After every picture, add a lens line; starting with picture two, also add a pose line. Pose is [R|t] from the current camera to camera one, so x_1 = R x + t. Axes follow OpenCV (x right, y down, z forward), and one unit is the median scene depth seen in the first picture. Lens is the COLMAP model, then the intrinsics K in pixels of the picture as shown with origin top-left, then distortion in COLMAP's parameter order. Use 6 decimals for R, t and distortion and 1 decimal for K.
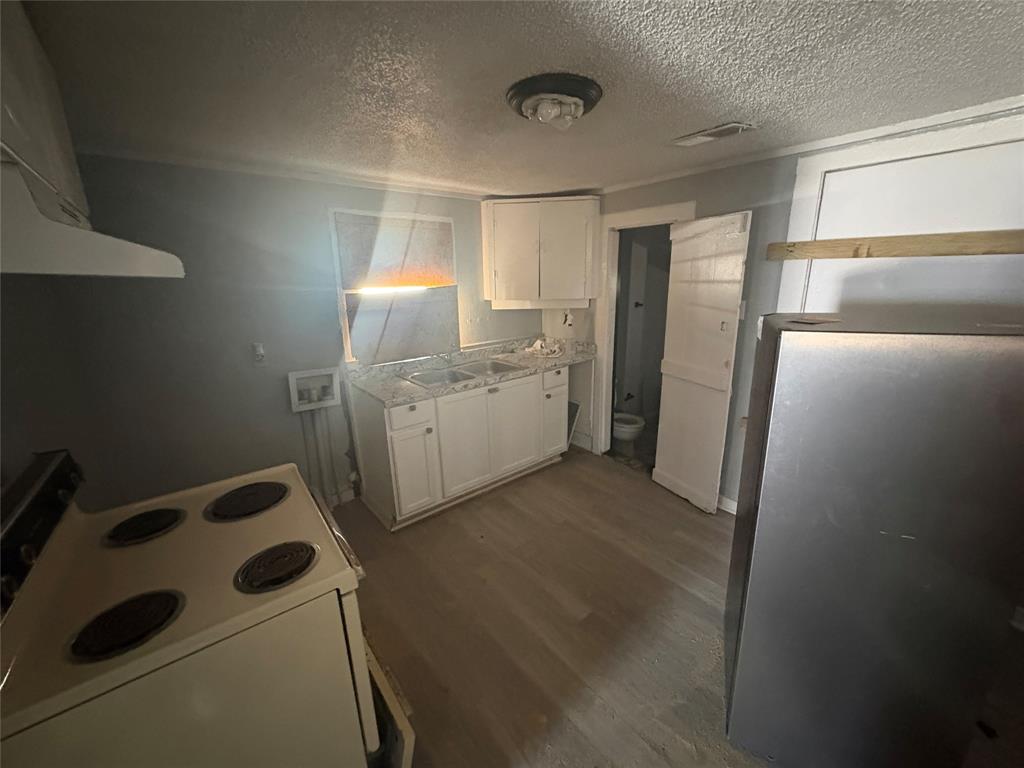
lens RADIAL K [[414.3, 0, 513.0], [0, 414.3, 387.0], [0, 0, 1]] dist [0.000210, -0.000031]
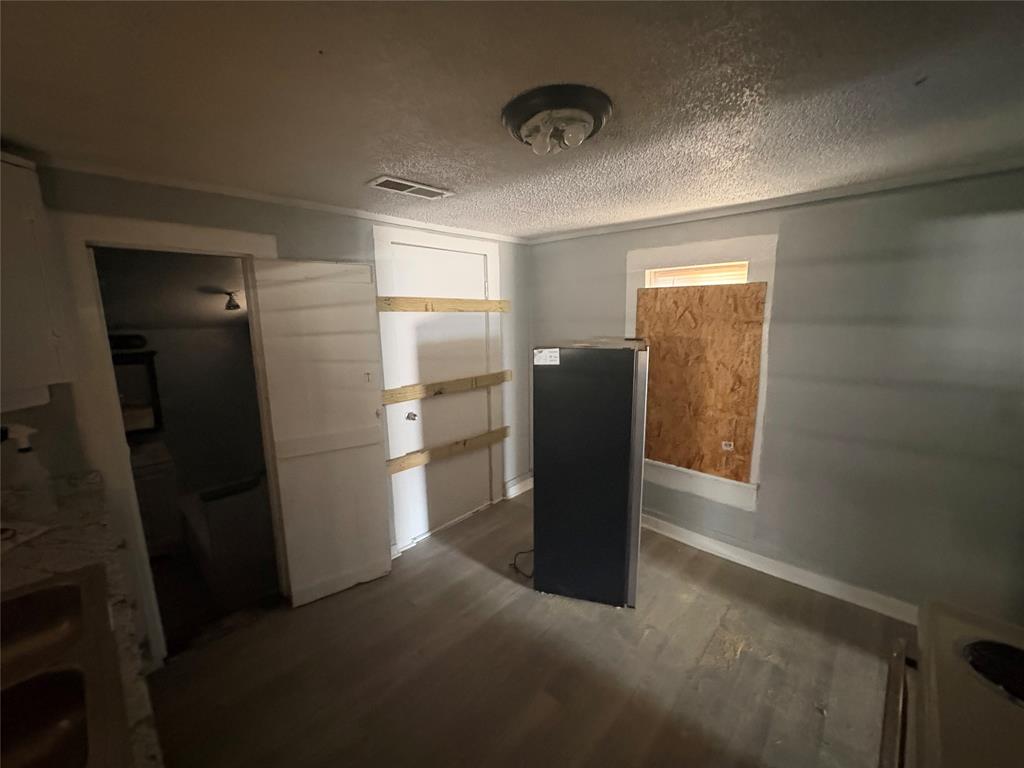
lens RADIAL K [[414.3, 0, 513.0], [0, 414.3, 387.0], [0, 0, 1]] dist [0.000210, -0.000031]
pose [[-0.163339, -0.142595, 0.976210, -0.533301], [0.280756, 0.941868, 0.184555, -0.232964], [-0.945778, 0.304222, -0.113810, 0.893945]]
